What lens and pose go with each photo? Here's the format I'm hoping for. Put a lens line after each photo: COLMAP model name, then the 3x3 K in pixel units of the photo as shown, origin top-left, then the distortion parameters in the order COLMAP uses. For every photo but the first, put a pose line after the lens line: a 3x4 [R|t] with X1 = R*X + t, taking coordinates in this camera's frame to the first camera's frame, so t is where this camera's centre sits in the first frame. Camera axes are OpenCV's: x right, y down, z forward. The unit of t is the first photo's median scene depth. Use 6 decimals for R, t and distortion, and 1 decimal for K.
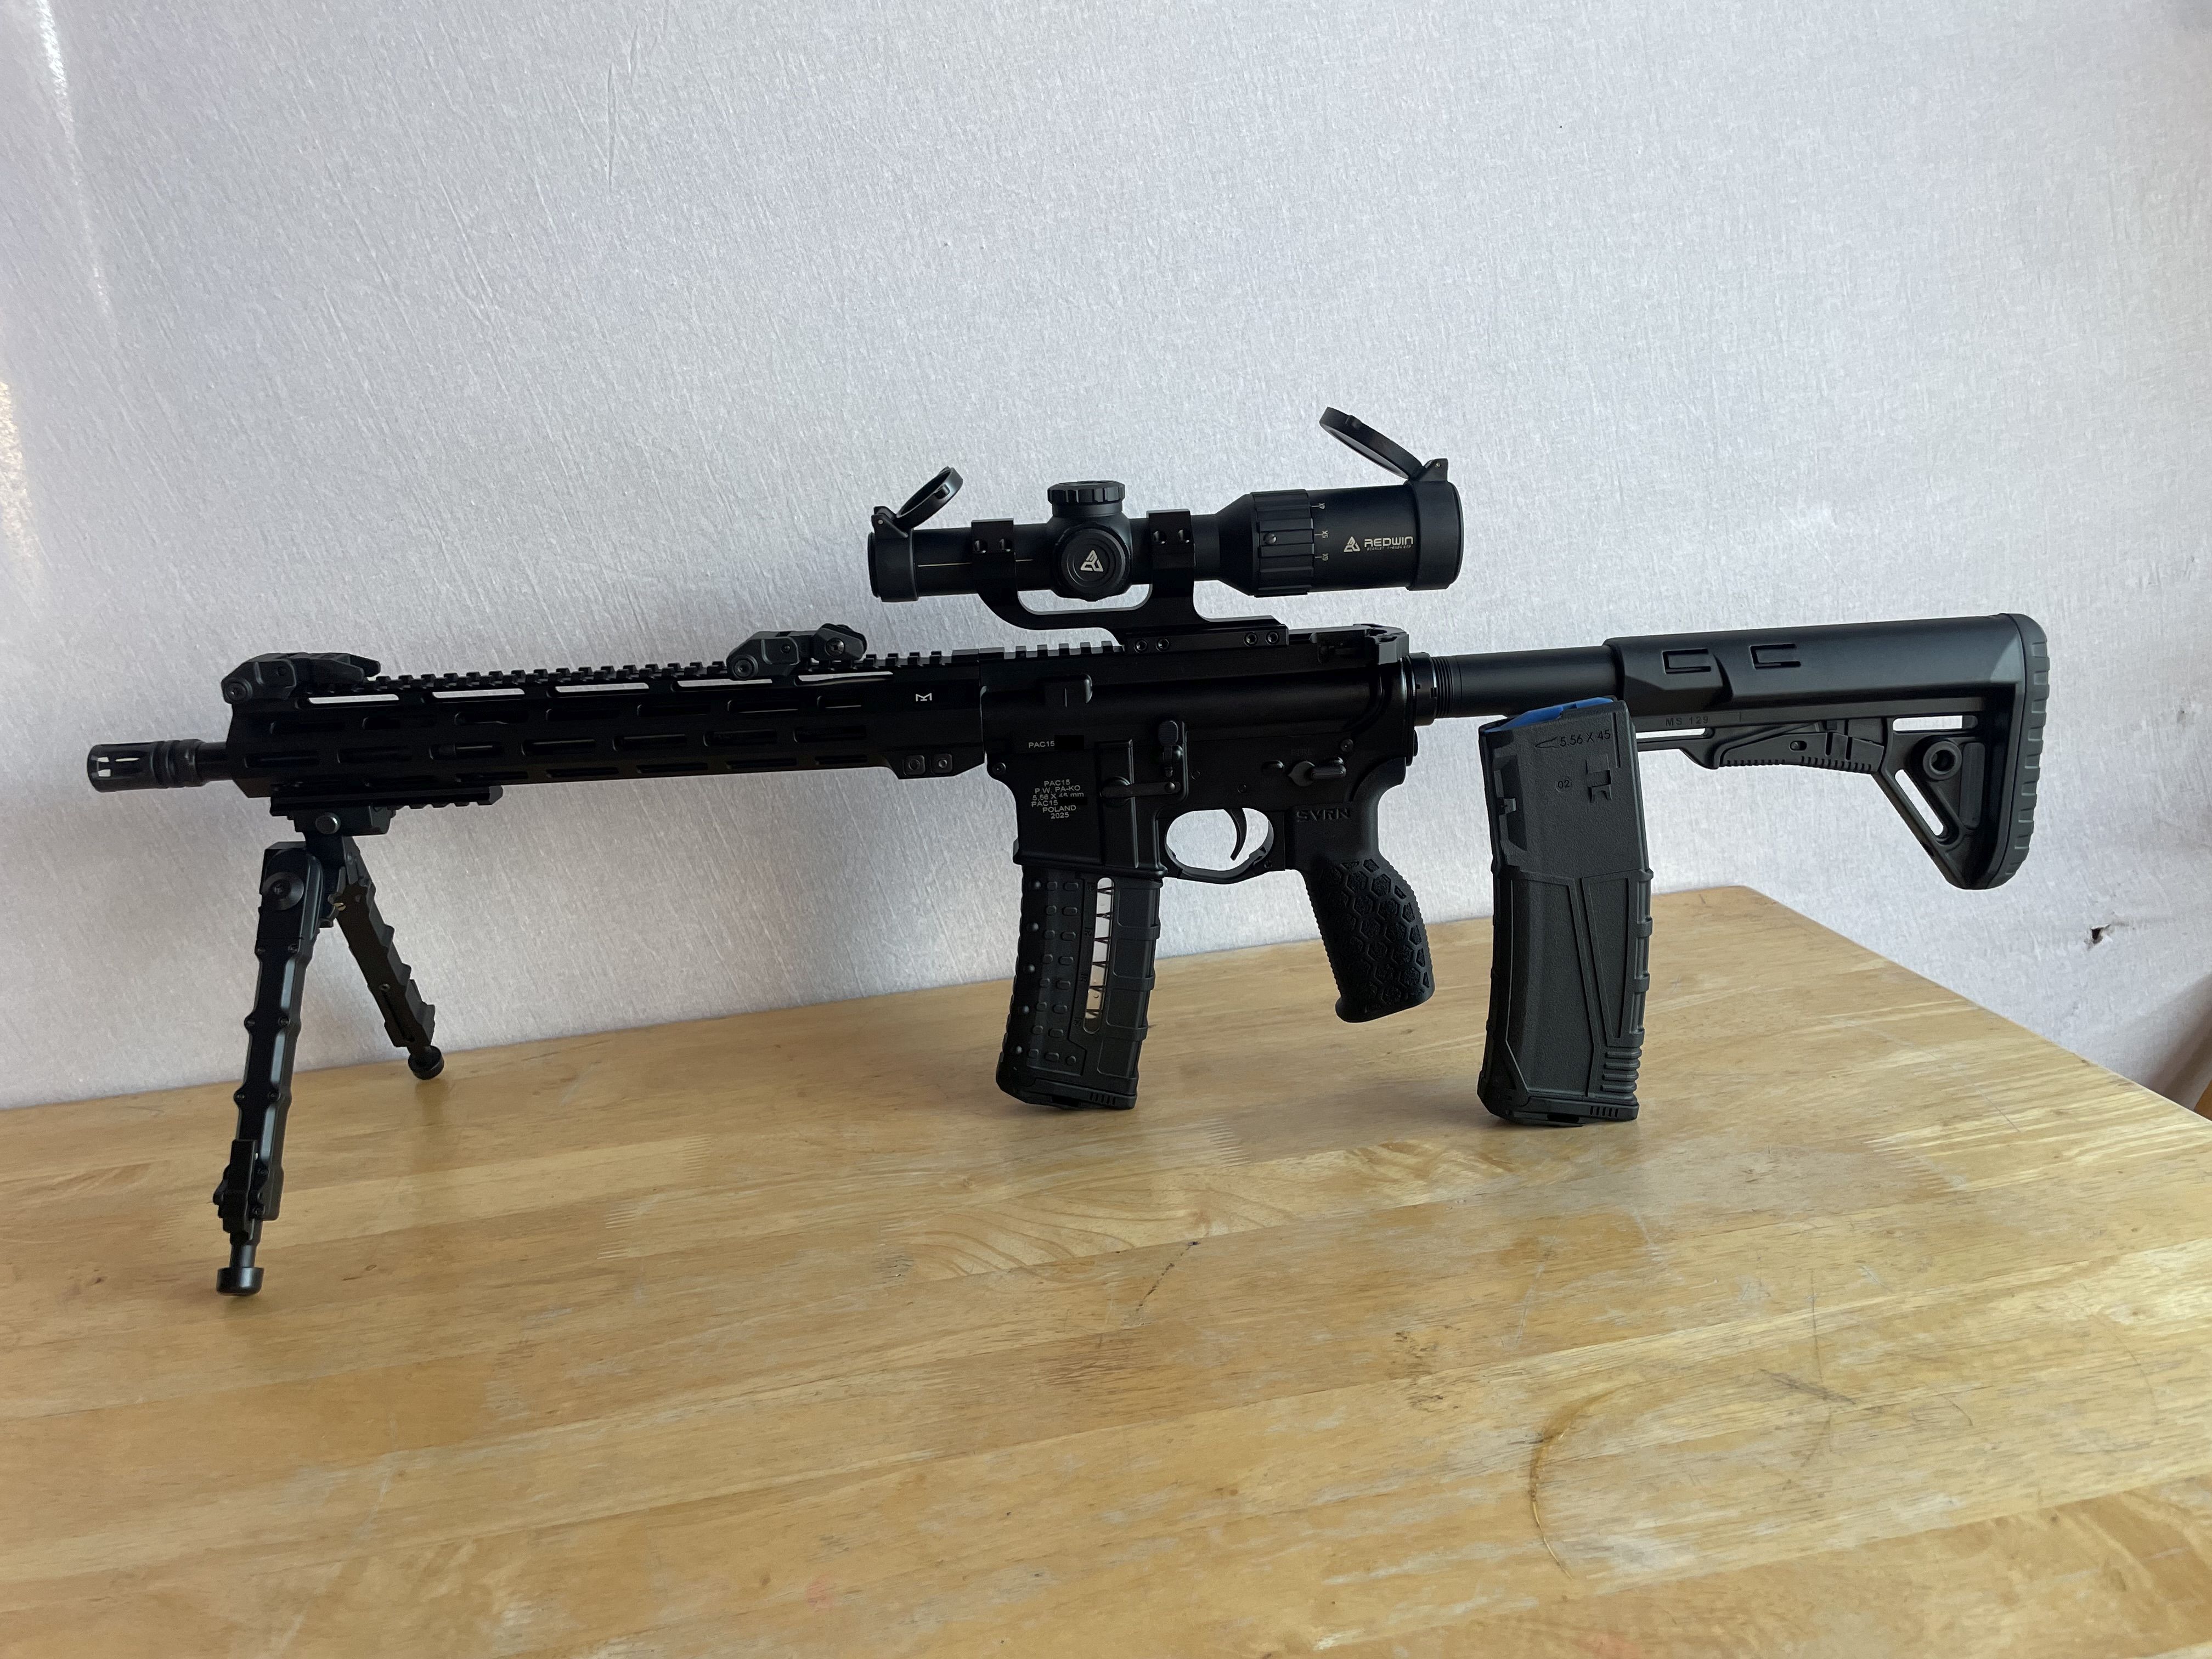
lens RADIAL K [[1667.2, 0, 1113.8], [0, 1667.2, 824.0], [0, 0, 1]] dist [0.057843, -0.092498]
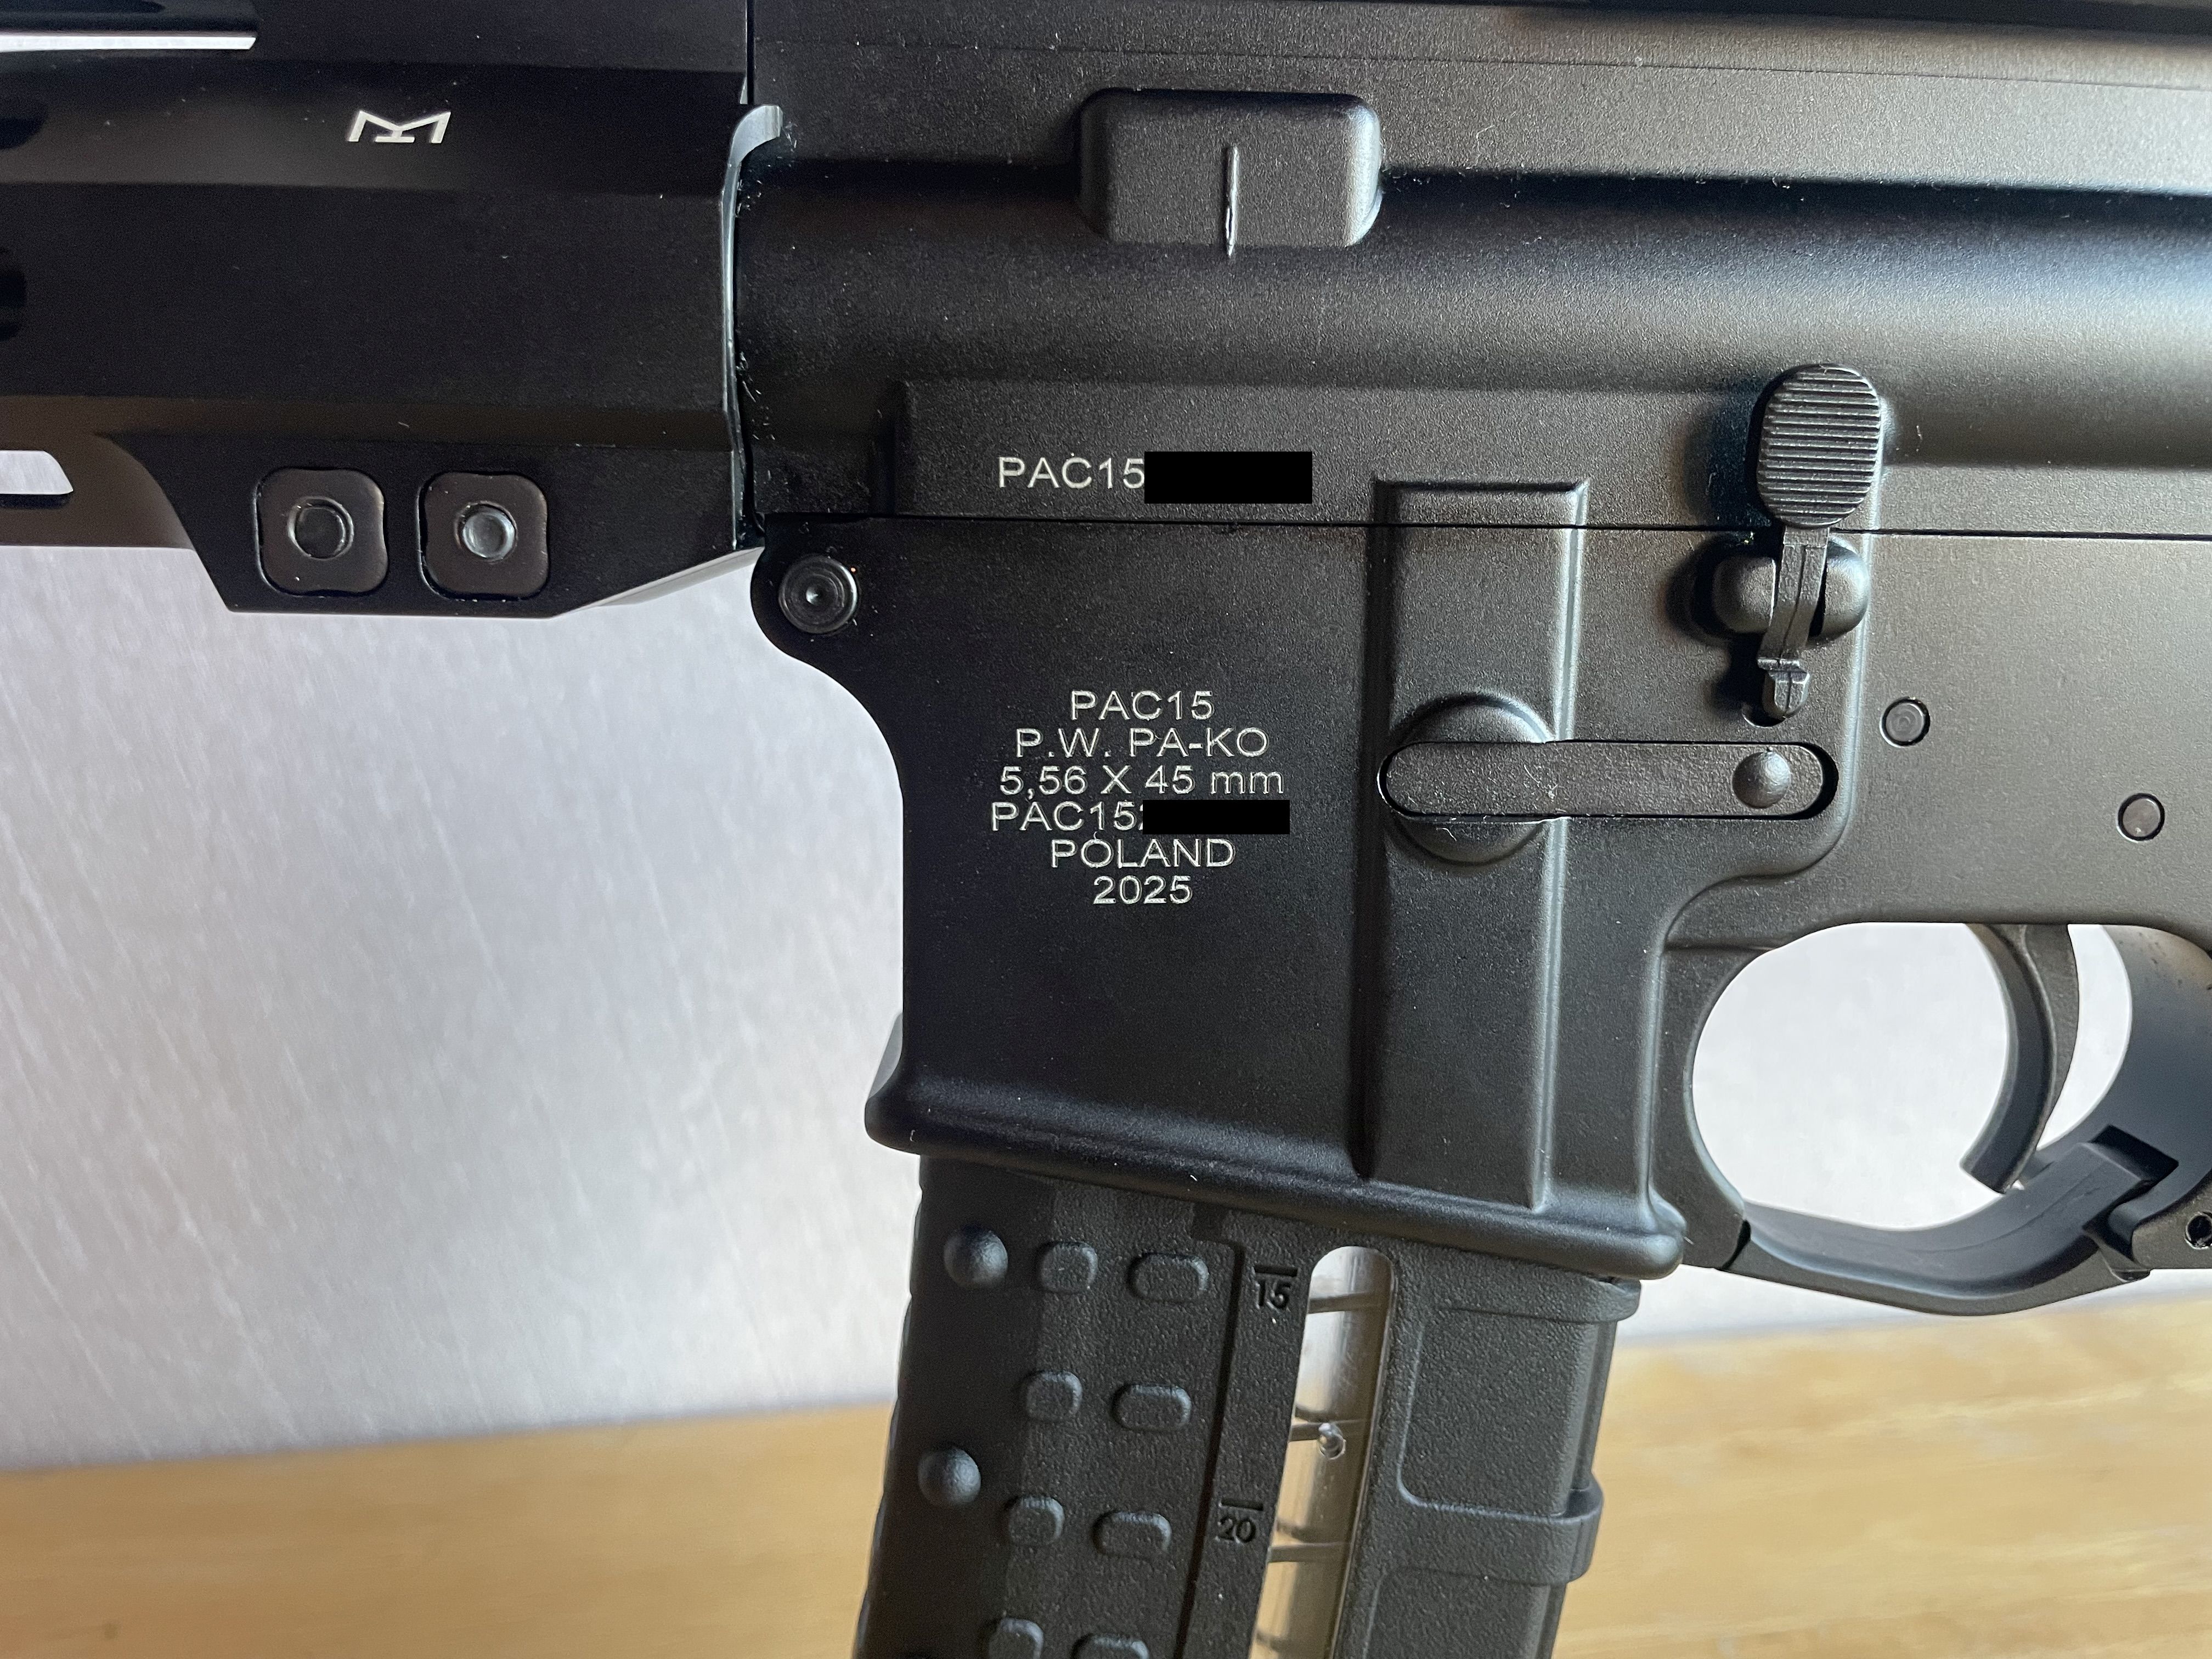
lens RADIAL K [[1736.7, 0, 1106.3], [0, 1736.7, 827.6], [0, 0, 1]] dist [0.053780, -0.120470]
pose [[0.997602, 0.068953, -0.006002, -0.032536], [-0.069213, 0.993375, -0.091733, 0.004971], [-0.000363, 0.091928, 0.995766, 0.742592]]
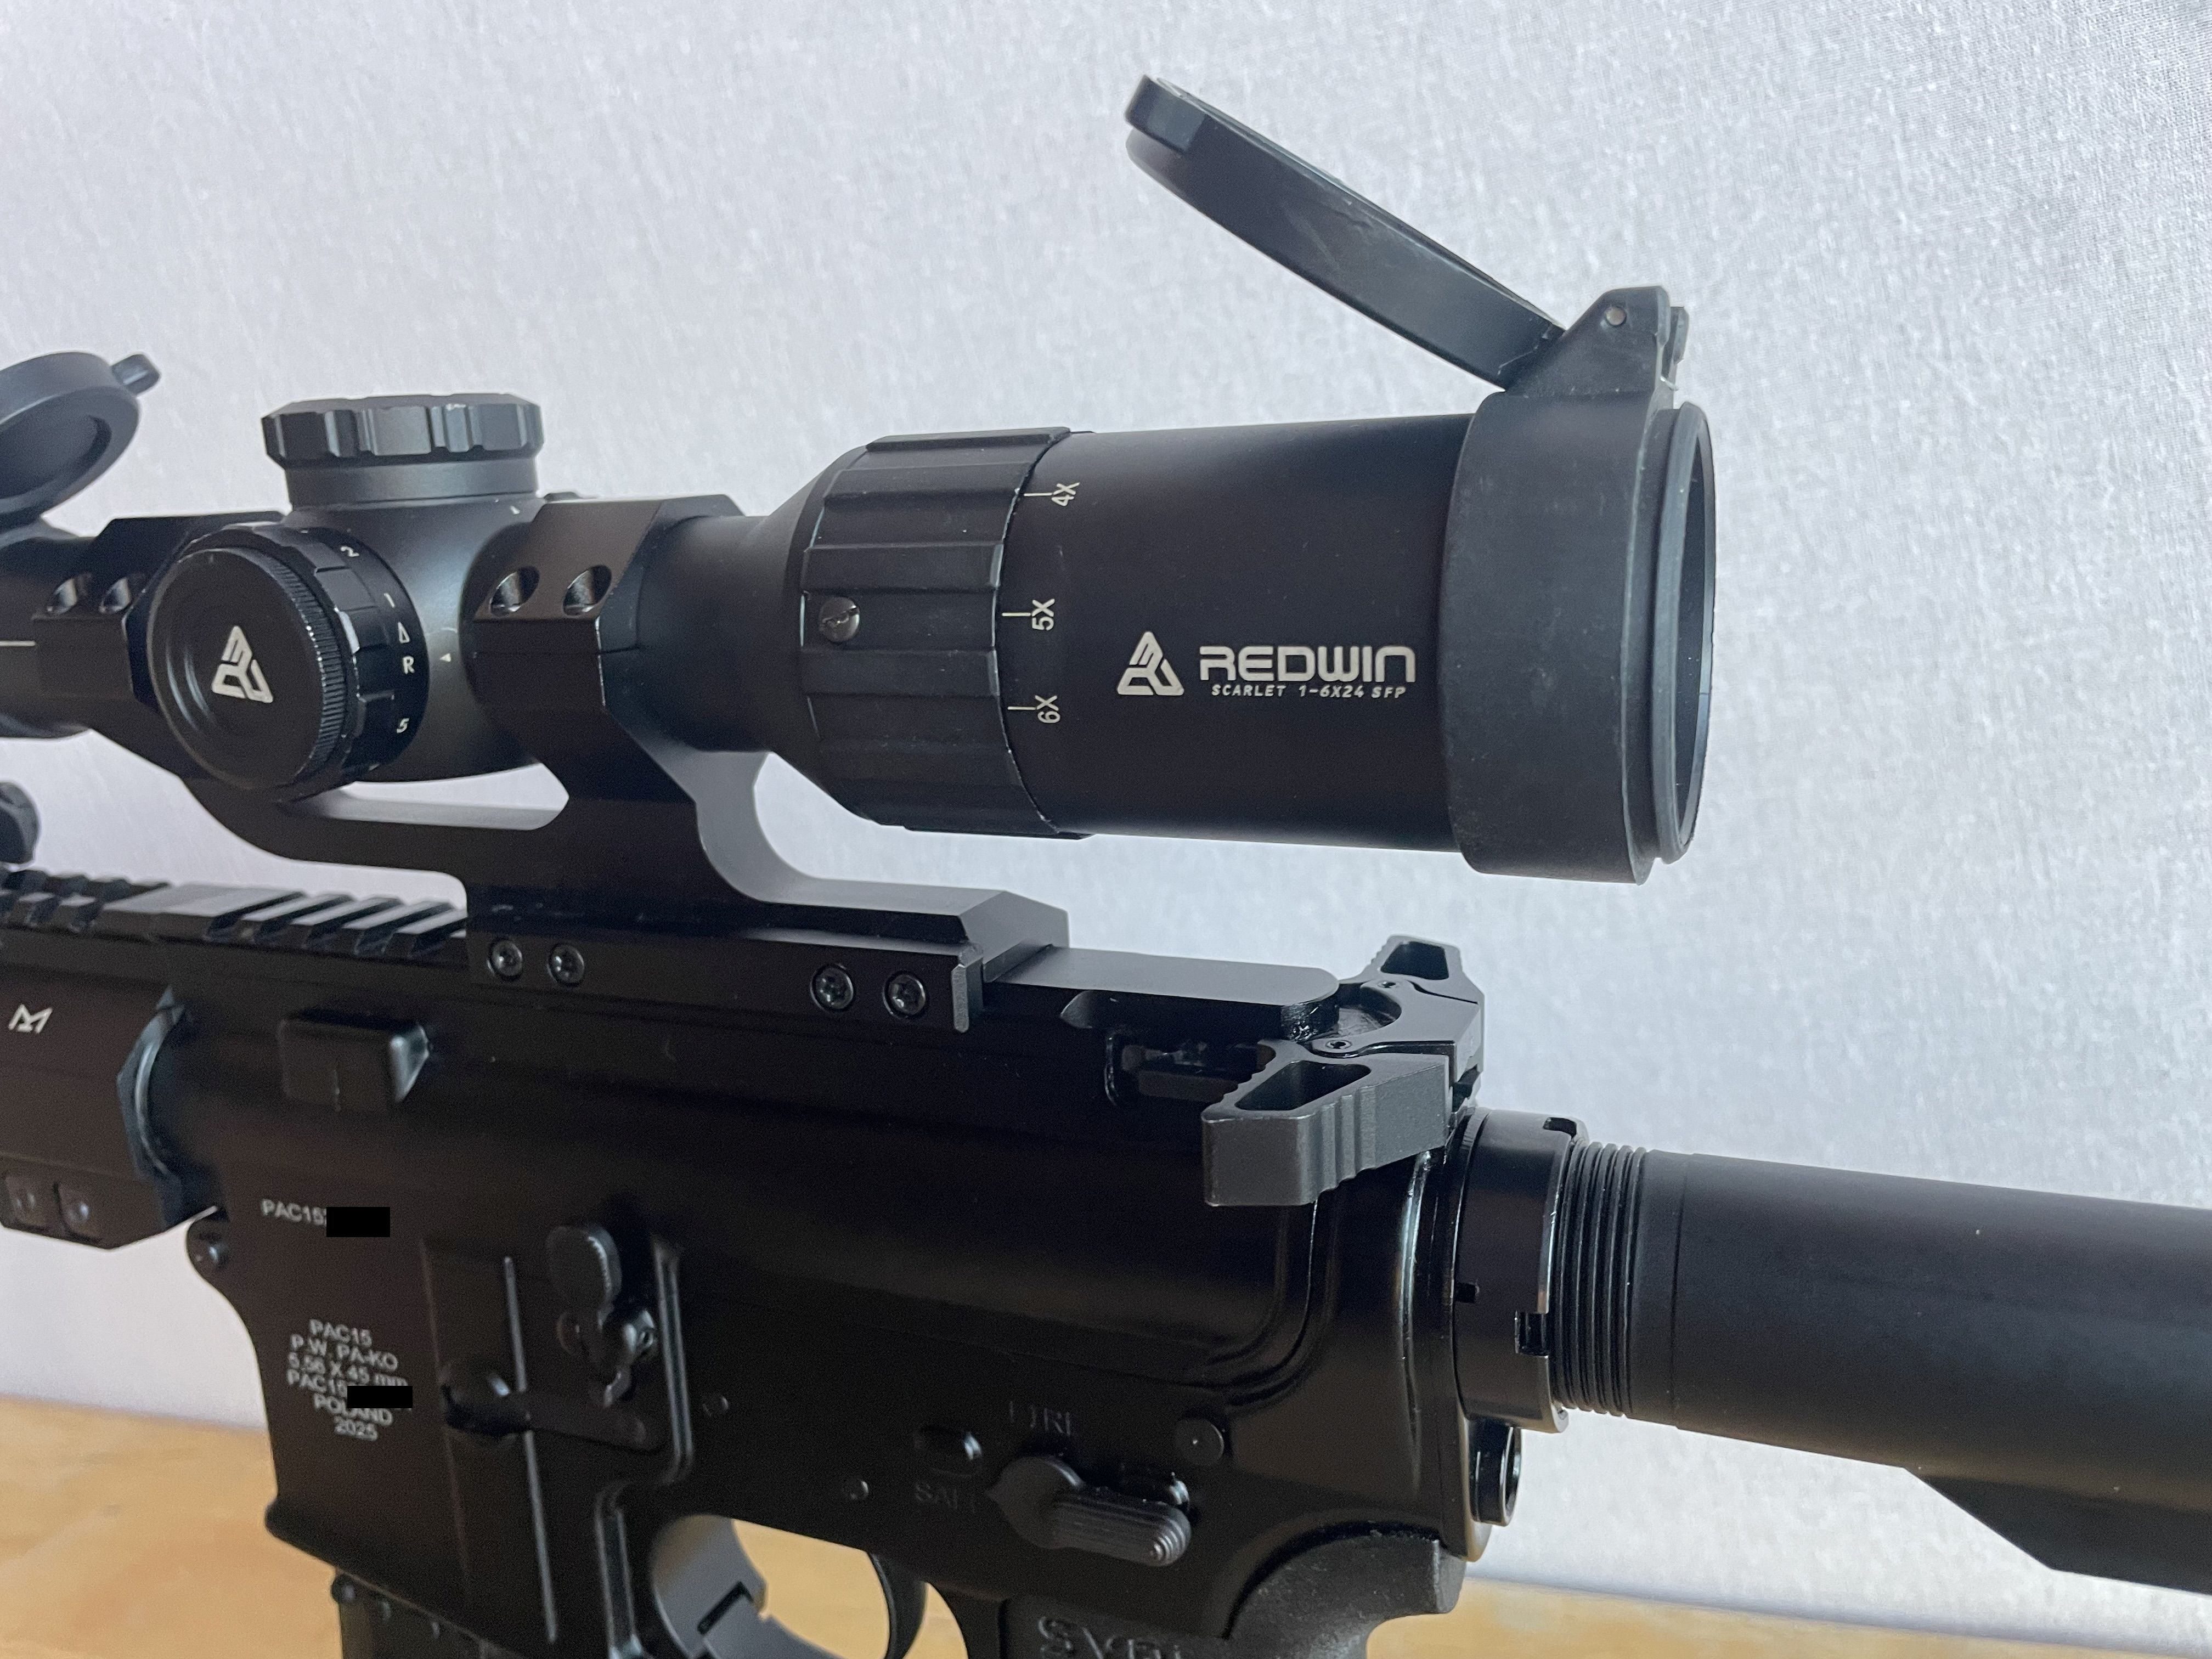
lens RADIAL K [[1718.6, 0, 1107.2], [0, 1718.6, 834.7], [0, 0, 1]] dist [0.052101, -0.104603]
pose [[0.896360, 0.106300, -0.430393, 0.211754], [-0.110623, 0.993748, 0.015050, -0.129485], [0.429302, 0.034121, 0.902516, 0.690445]]
